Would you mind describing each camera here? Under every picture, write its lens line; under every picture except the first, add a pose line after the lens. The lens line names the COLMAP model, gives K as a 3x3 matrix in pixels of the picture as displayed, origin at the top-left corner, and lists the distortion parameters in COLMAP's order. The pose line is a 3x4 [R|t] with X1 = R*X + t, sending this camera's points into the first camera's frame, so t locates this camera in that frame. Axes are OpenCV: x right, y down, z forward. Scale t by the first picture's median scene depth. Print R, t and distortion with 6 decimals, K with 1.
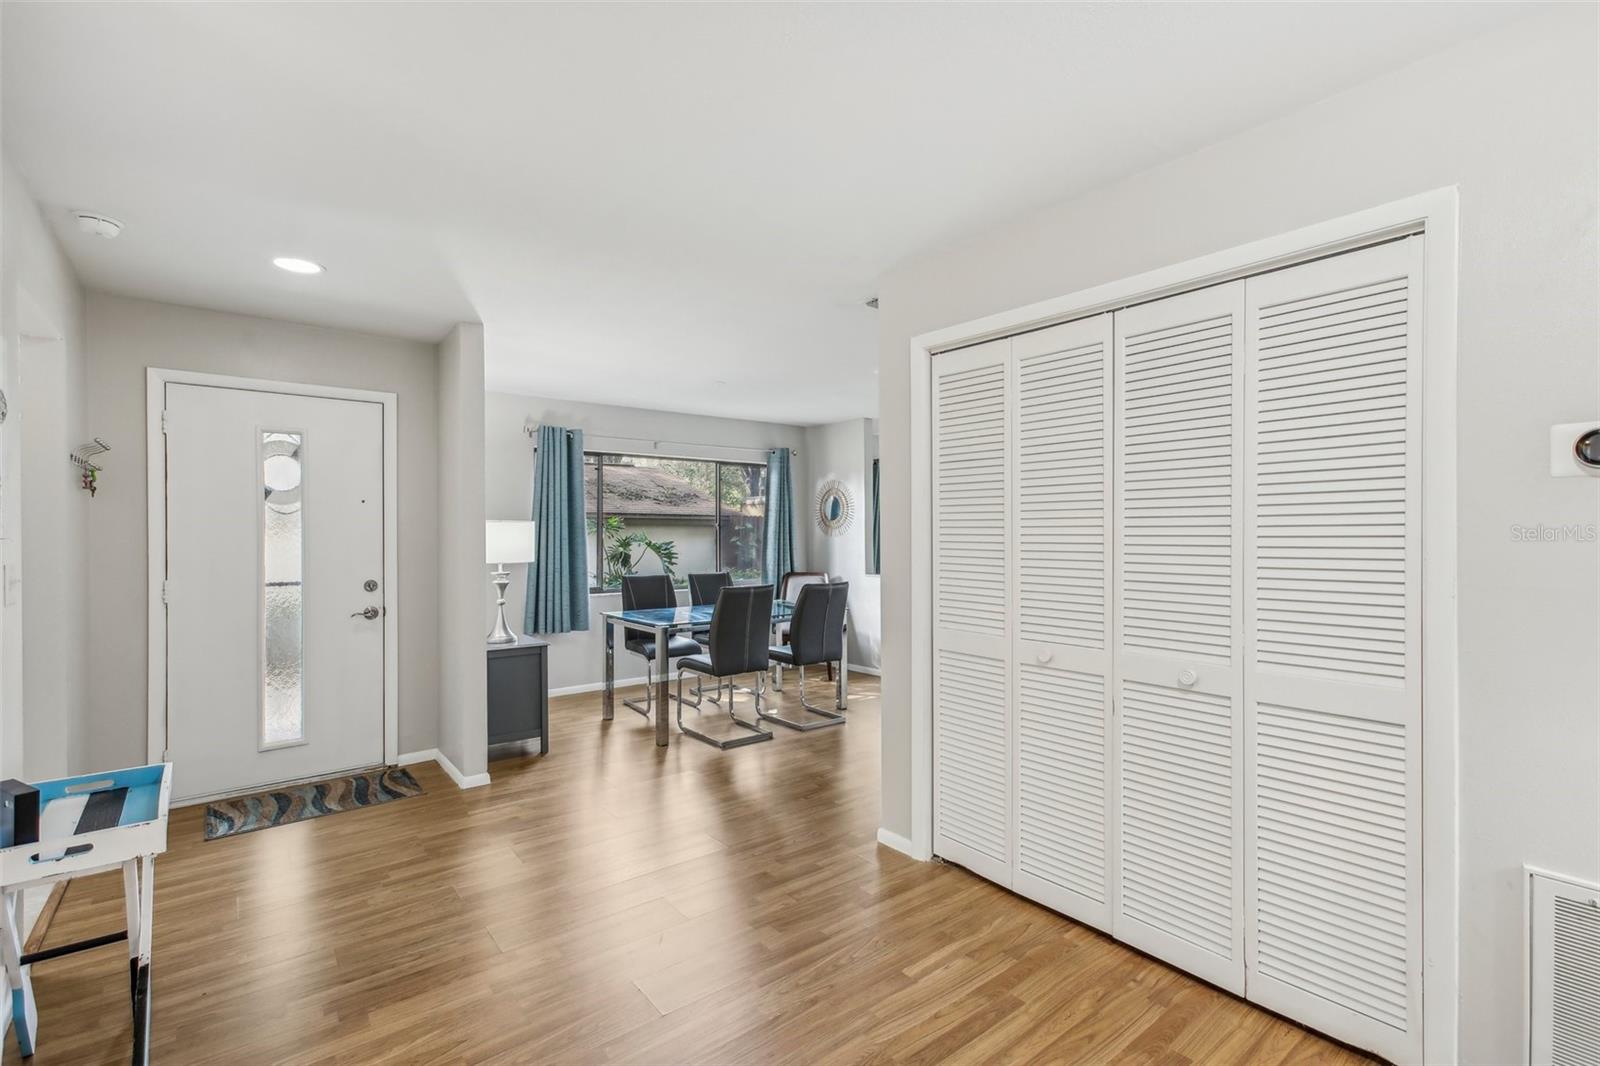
lens RADIAL K [[734.8, 0, 802.4], [0, 734.8, 533.1], [0, 0, 1]] dist [-0.017794, 0.013116]
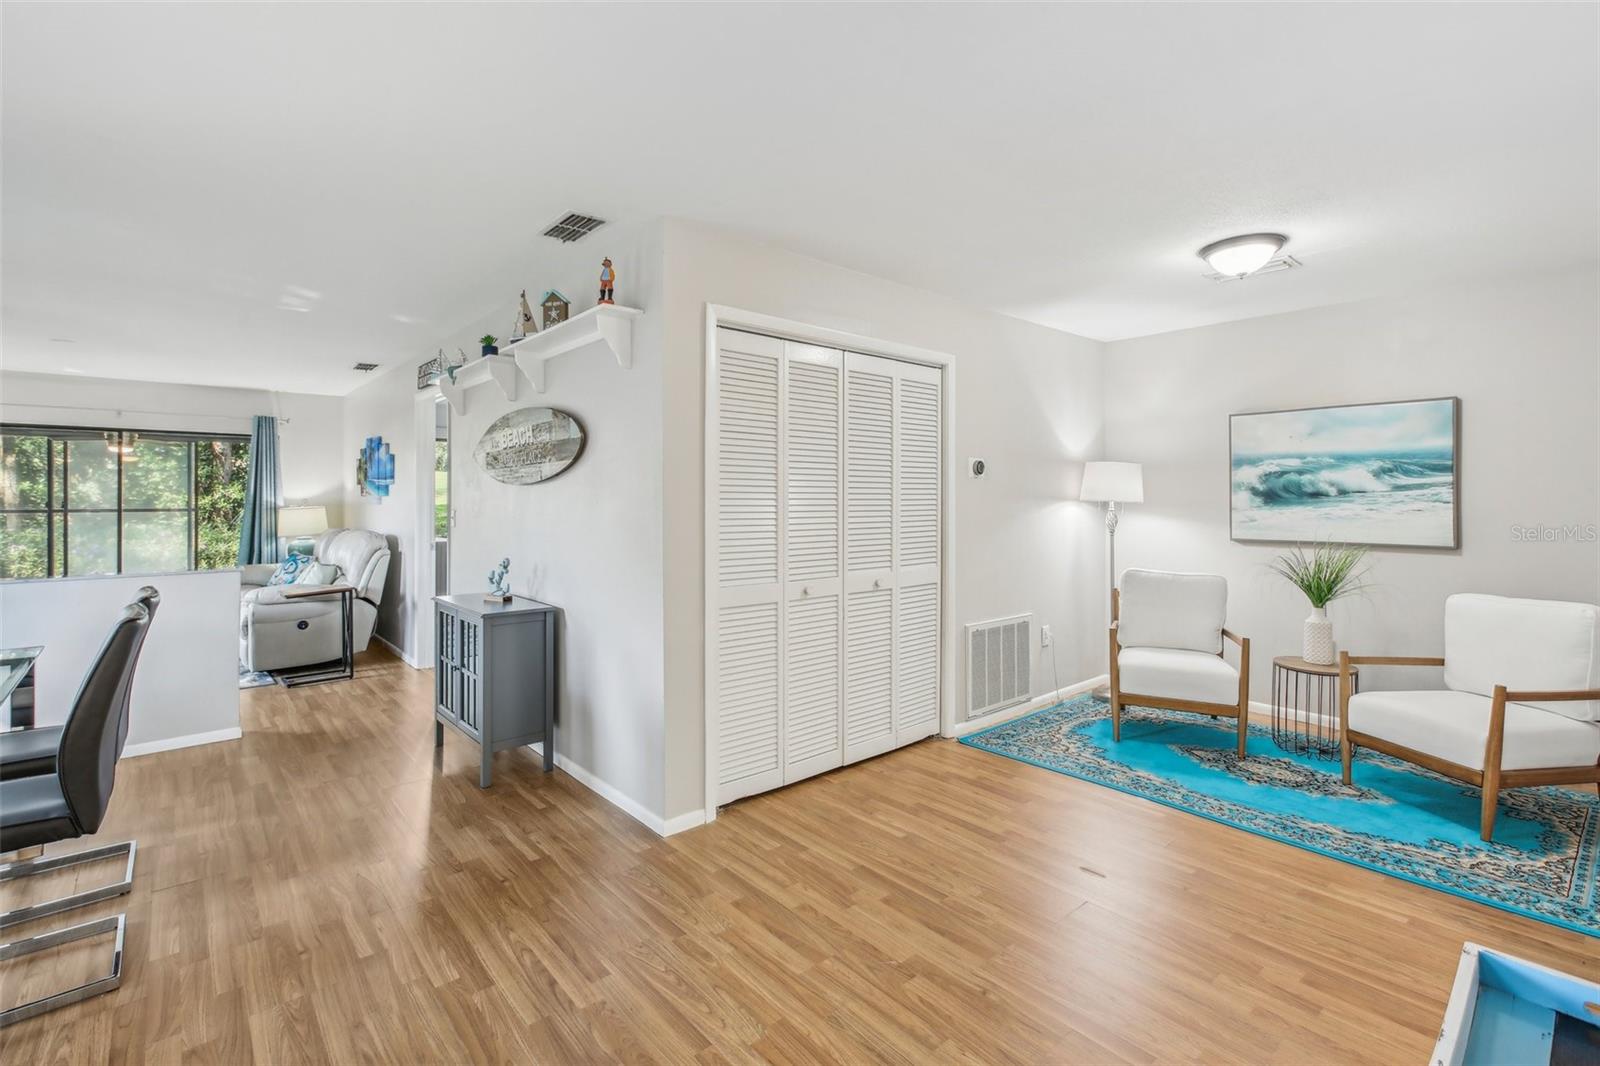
lens RADIAL K [[734.8, 0, 810.5], [0, 734.8, 489.1], [0, 0, 1]] dist [-0.017794, 0.013116]
pose [[-0.077154, 0.012535, 0.996940, -0.587706], [-0.004378, 0.999907, -0.012911, 0.001409], [-0.997010, -0.005361, -0.077092, 0.646793]]
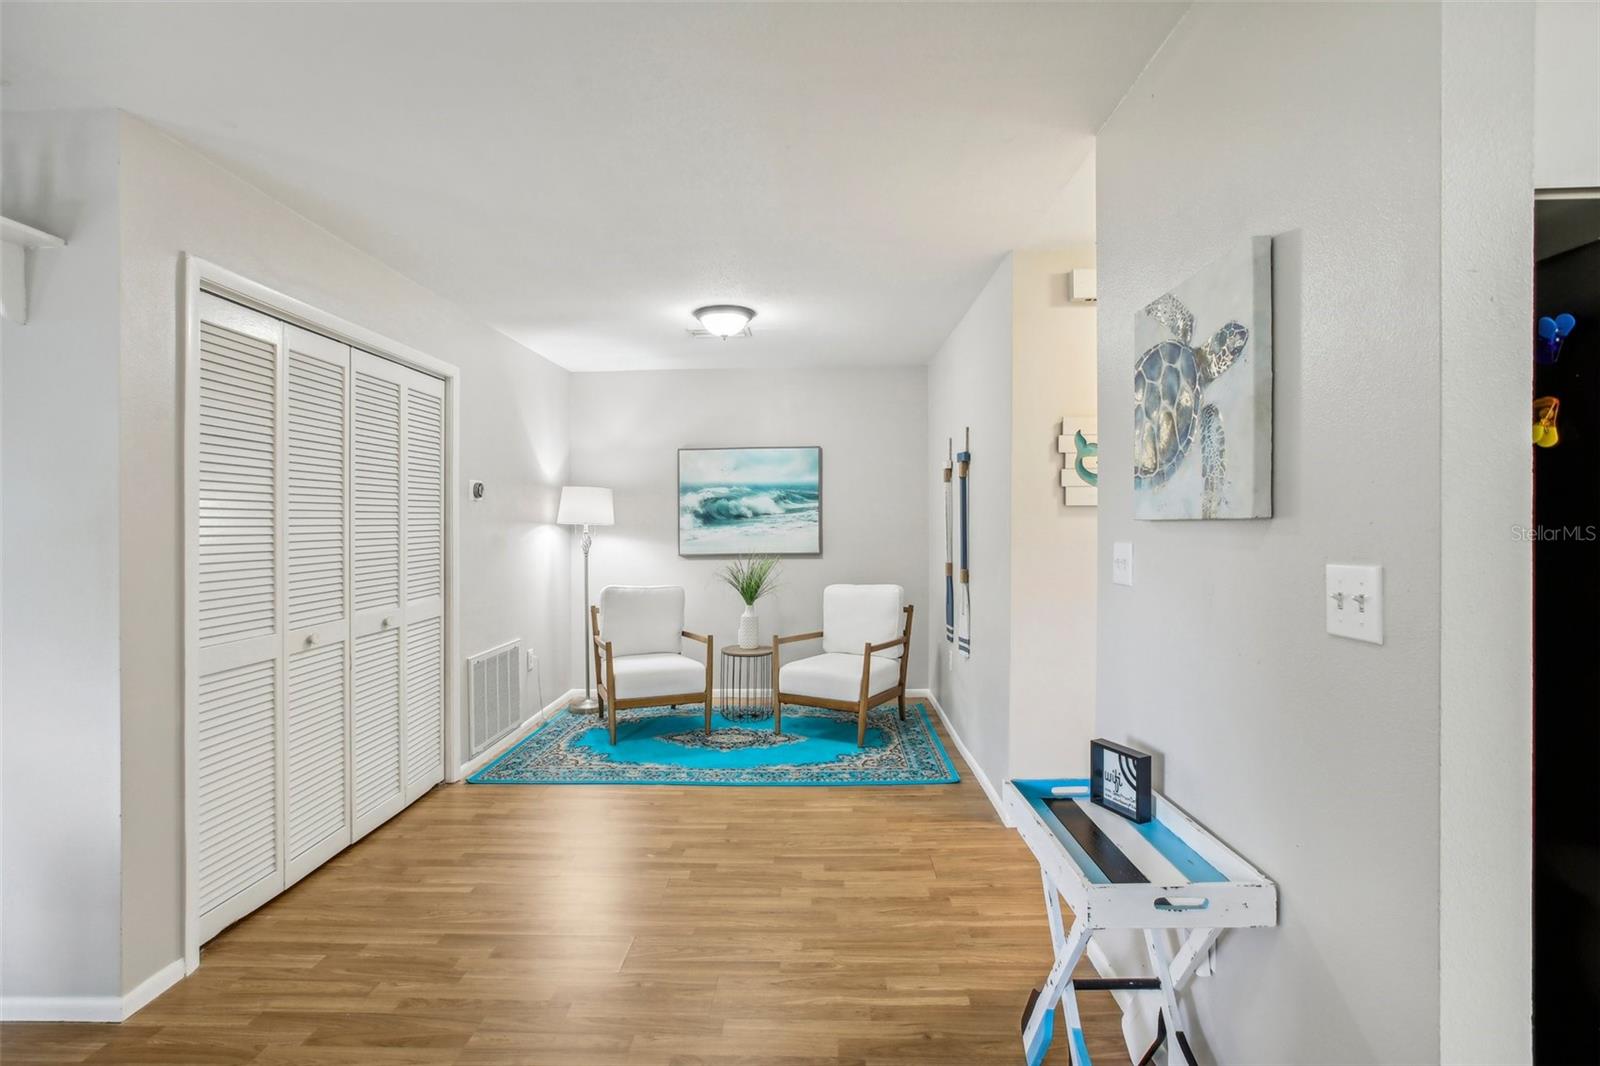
lens RADIAL K [[734.8, 0, 805.1], [0, 734.8, 528.1], [0, 0, 1]] dist [-0.017794, 0.013116]
pose [[-0.779139, 0.002038, 0.626848, -0.529396], [0.010157, 0.999904, 0.009374, 0.002255], [-0.626769, 0.013671, -0.779085, 0.807205]]
